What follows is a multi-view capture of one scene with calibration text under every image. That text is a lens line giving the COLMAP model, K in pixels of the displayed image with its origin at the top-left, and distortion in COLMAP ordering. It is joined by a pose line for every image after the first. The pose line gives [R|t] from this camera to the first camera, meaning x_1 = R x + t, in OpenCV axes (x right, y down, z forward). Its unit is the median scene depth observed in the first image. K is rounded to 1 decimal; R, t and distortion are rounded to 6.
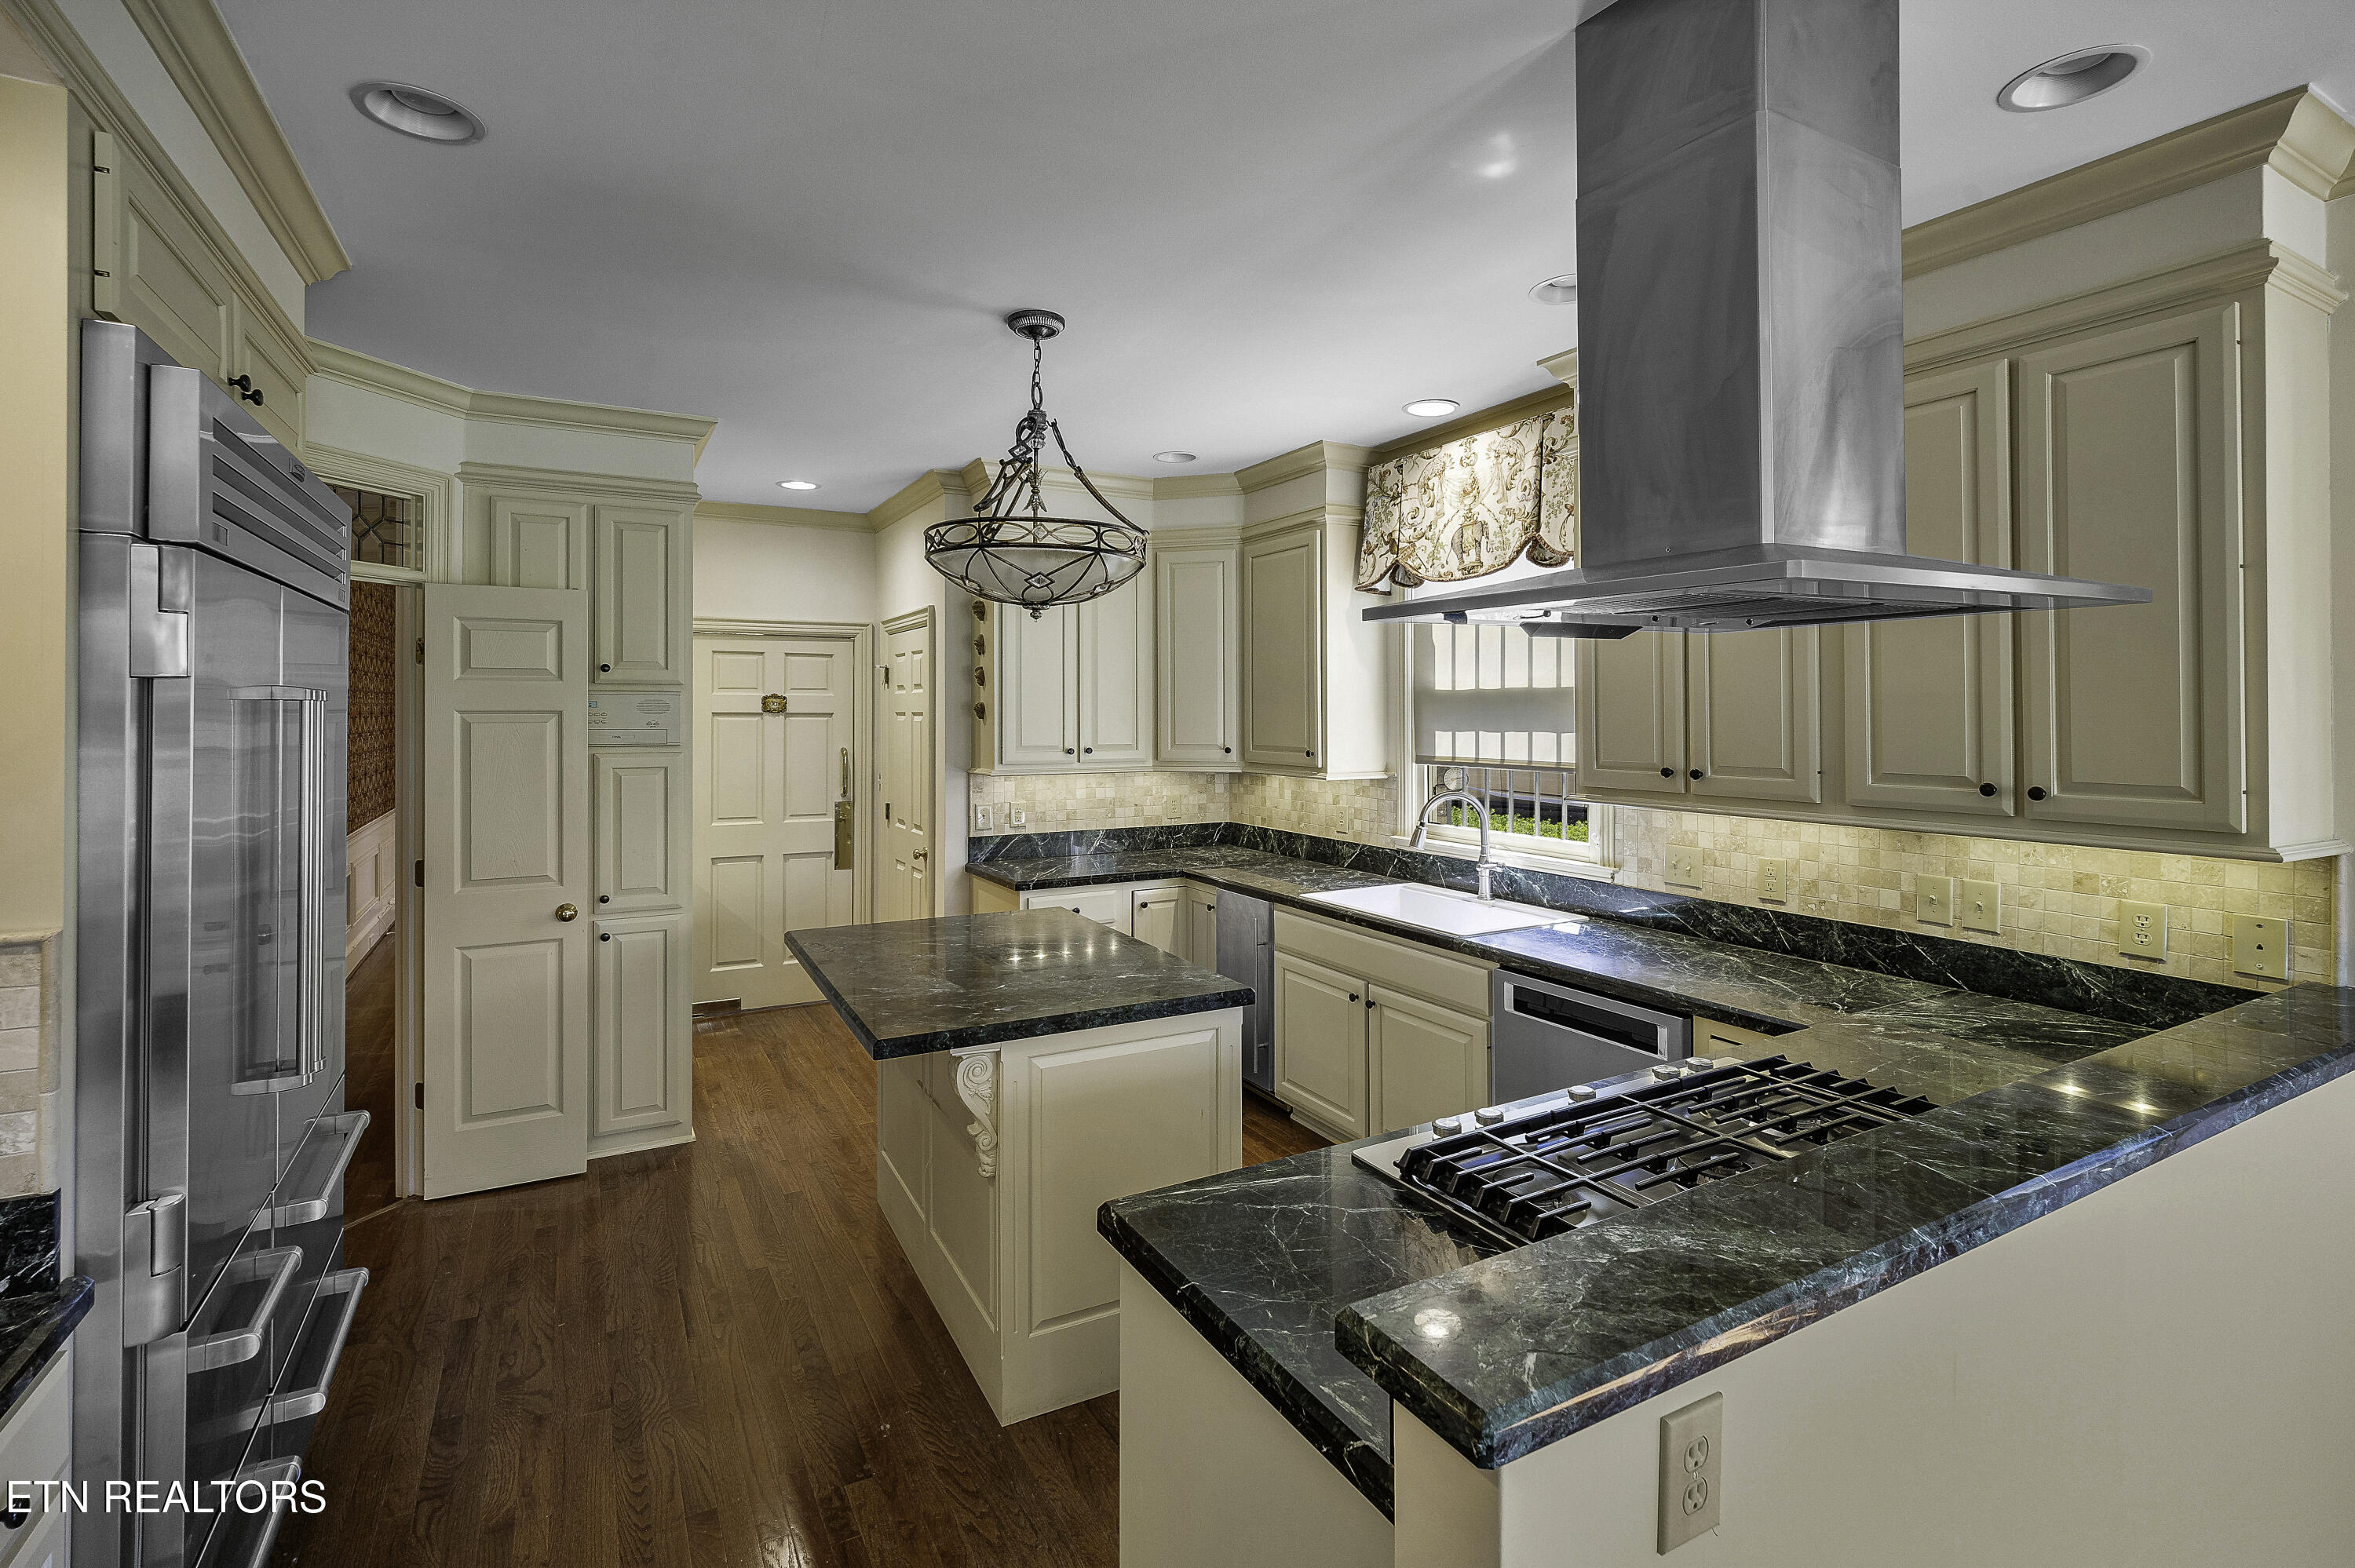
lens RADIAL K [[1089.7, 0, 1169.0], [0, 1089.7, 715.9], [0, 0, 1]] dist [0.000567, 0.000046]
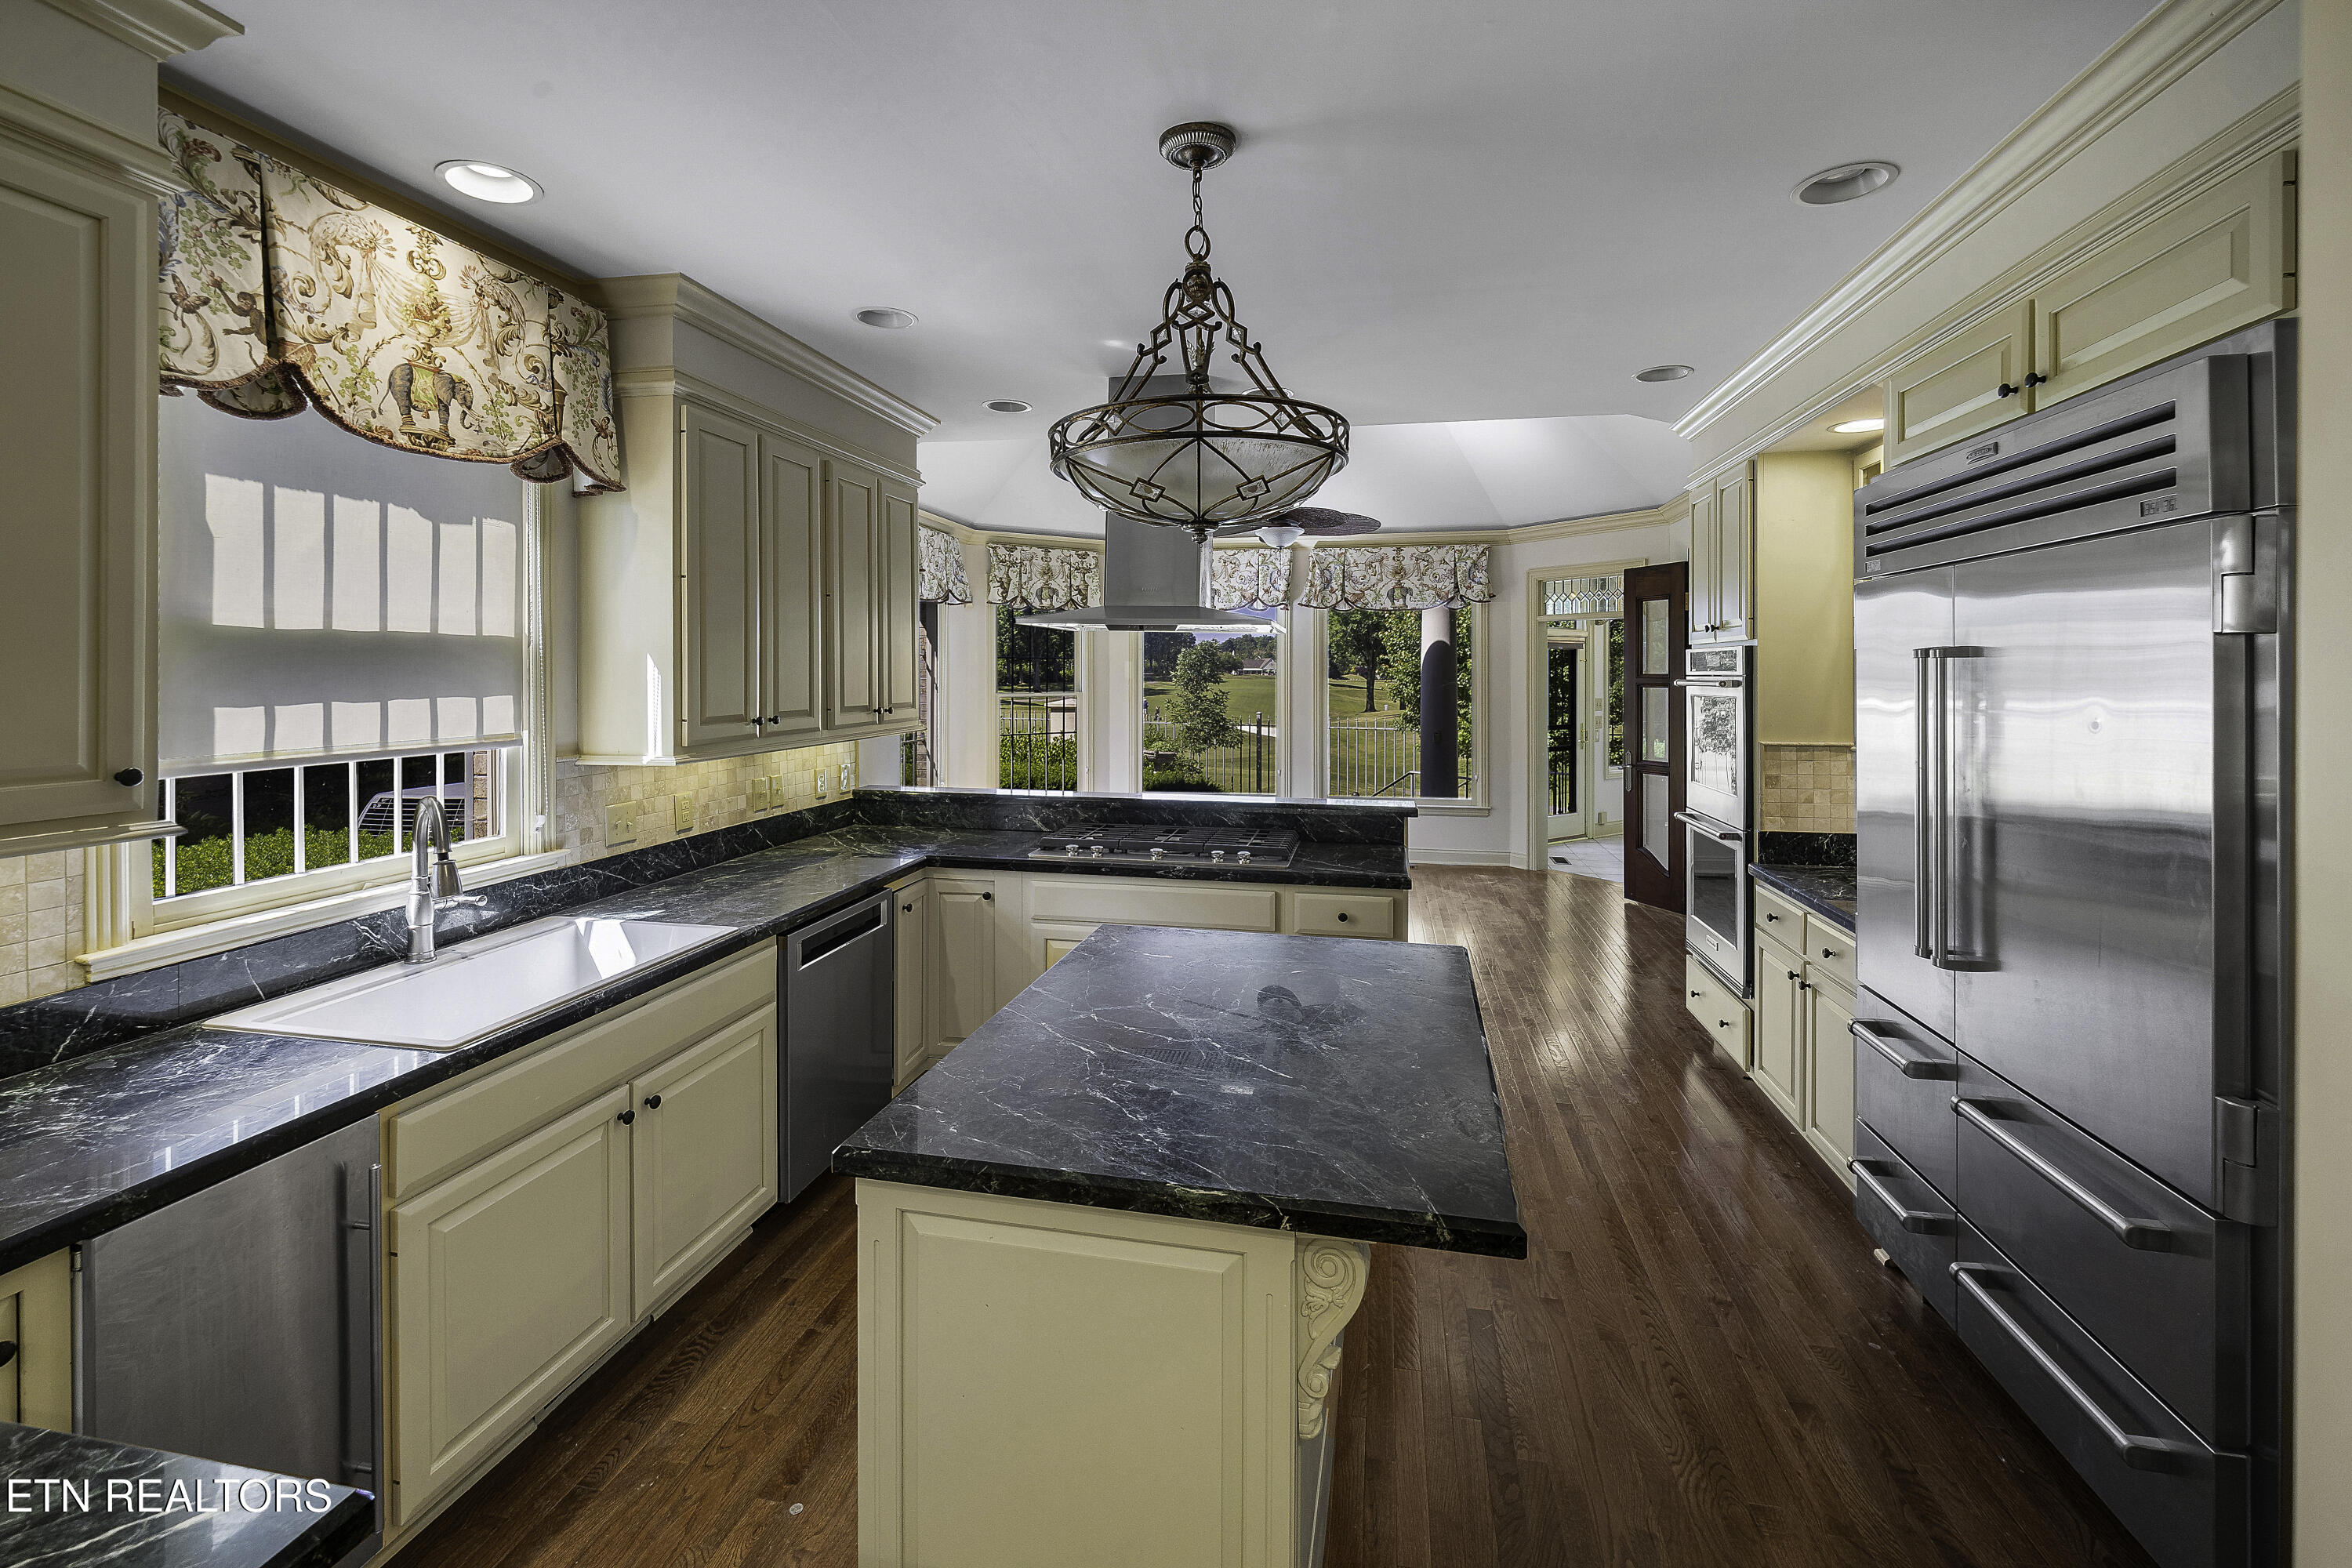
lens RADIAL K [[1025.4, 0, 1151.3], [0, 1025.4, 662.8], [0, 0, 1]] dist [-0.000558, -0.000092]
pose [[-0.754289, 0.001283, 0.656541, -0.431240], [-0.002211, 0.999987, -0.004494, -0.004528], [-0.656539, -0.004841, -0.754277, 1.184568]]
